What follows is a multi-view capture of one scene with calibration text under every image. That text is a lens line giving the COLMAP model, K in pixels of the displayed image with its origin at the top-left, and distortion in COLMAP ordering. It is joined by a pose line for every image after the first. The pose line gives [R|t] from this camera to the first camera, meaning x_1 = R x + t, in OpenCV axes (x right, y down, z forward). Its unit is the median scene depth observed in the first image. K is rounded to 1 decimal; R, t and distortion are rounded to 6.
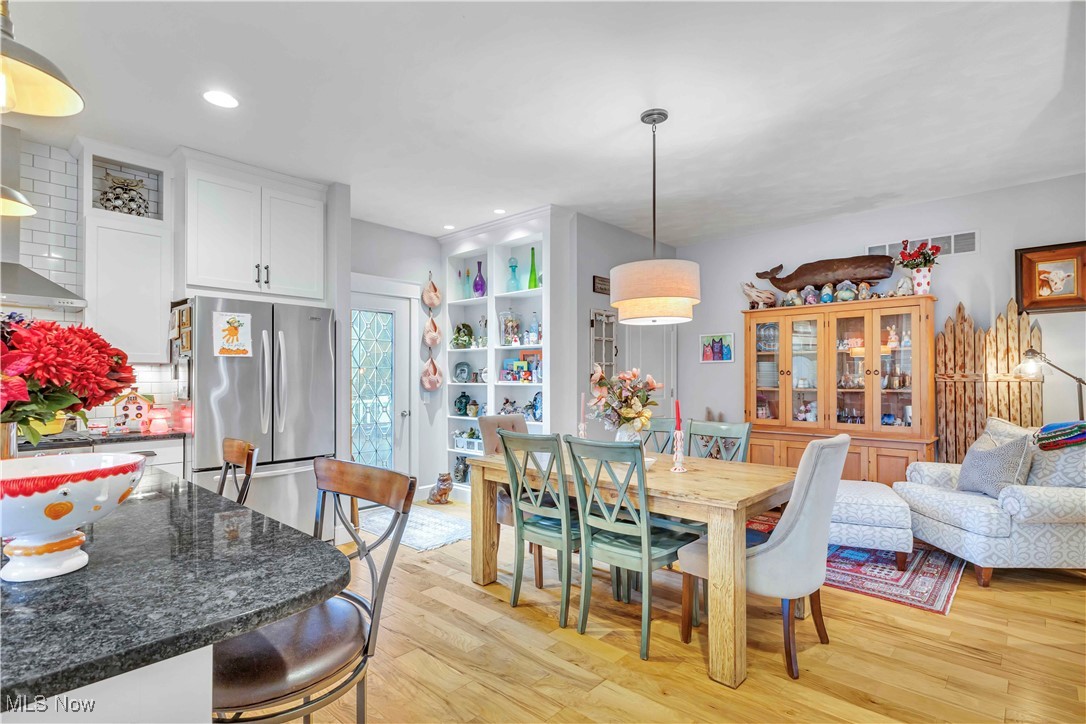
lens RADIAL K [[537.6, 0, 543.0], [0, 537.6, 370.4], [0, 0, 1]] dist [0.003184, 0.000207]
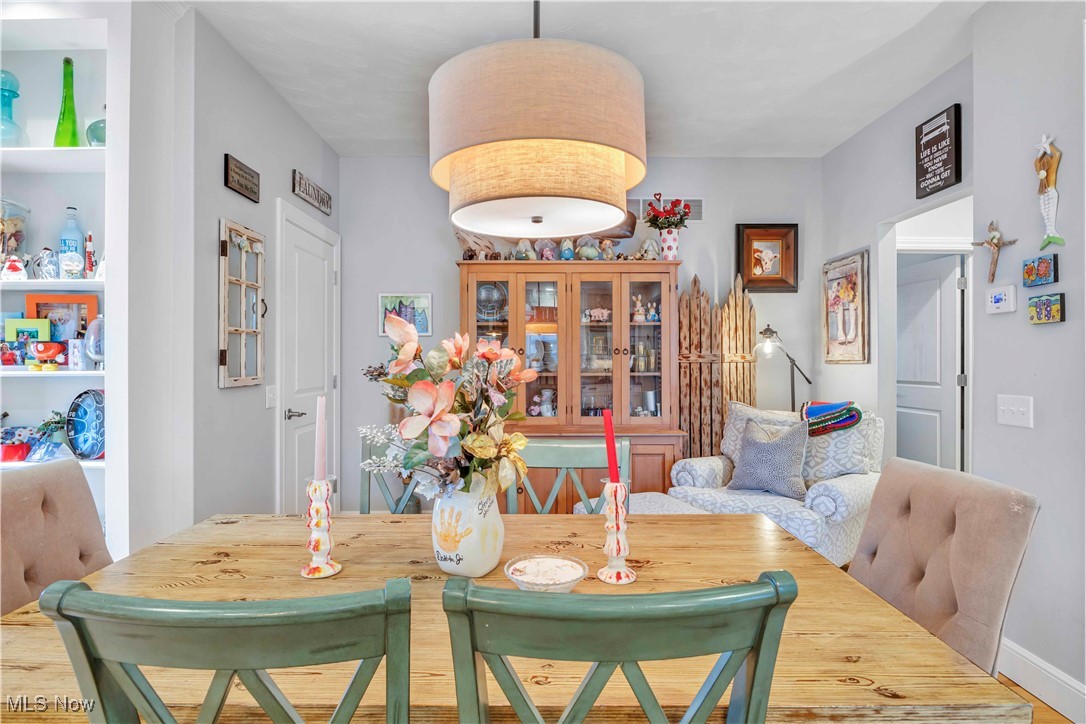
lens RADIAL K [[575.7, 0, 543.8], [0, 575.7, 356.8], [0, 0, 1]] dist [-0.010906, -0.000116]
pose [[0.725514, 0.002764, 0.688202, -0.066581], [-0.009220, 0.999941, 0.005704, 0.008080], [-0.688146, -0.010483, 0.725497, 0.471368]]
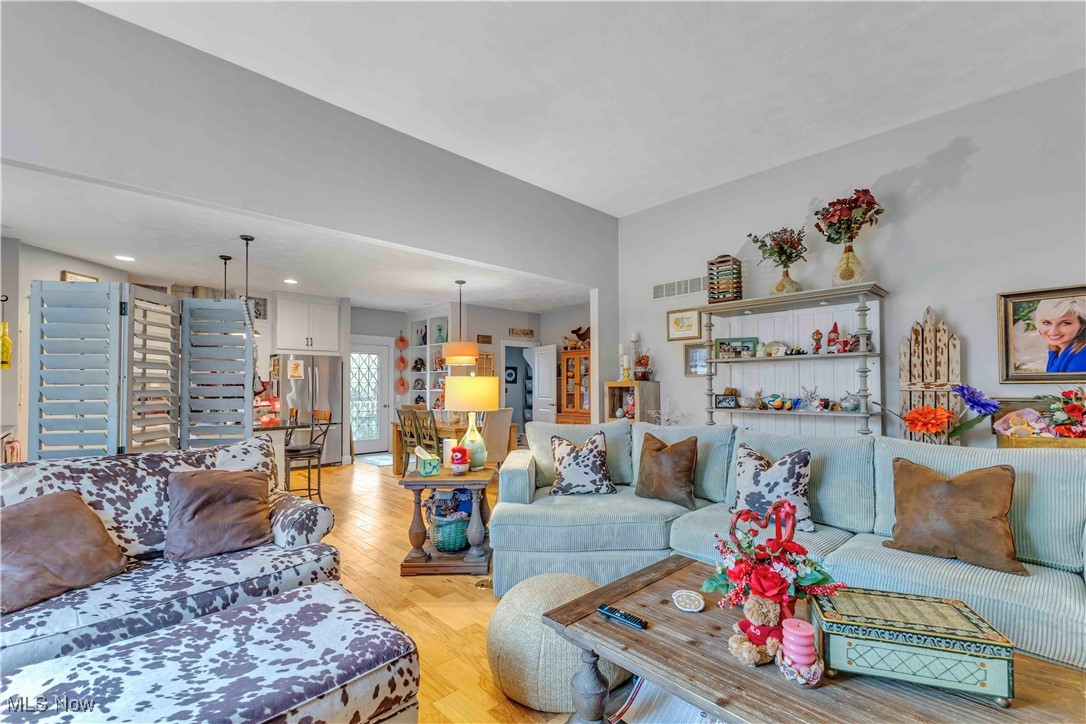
lens RADIAL K [[474.8, 0, 543.9], [0, 474.8, 369.5], [0, 0, 1]] dist [0.017367, 0.001179]
pose [[0.997871, -0.005755, -0.064965, 0.515299], [0.004377, 0.999763, -0.021329, -0.014415], [0.065072, 0.020999, 0.997660, -0.812393]]
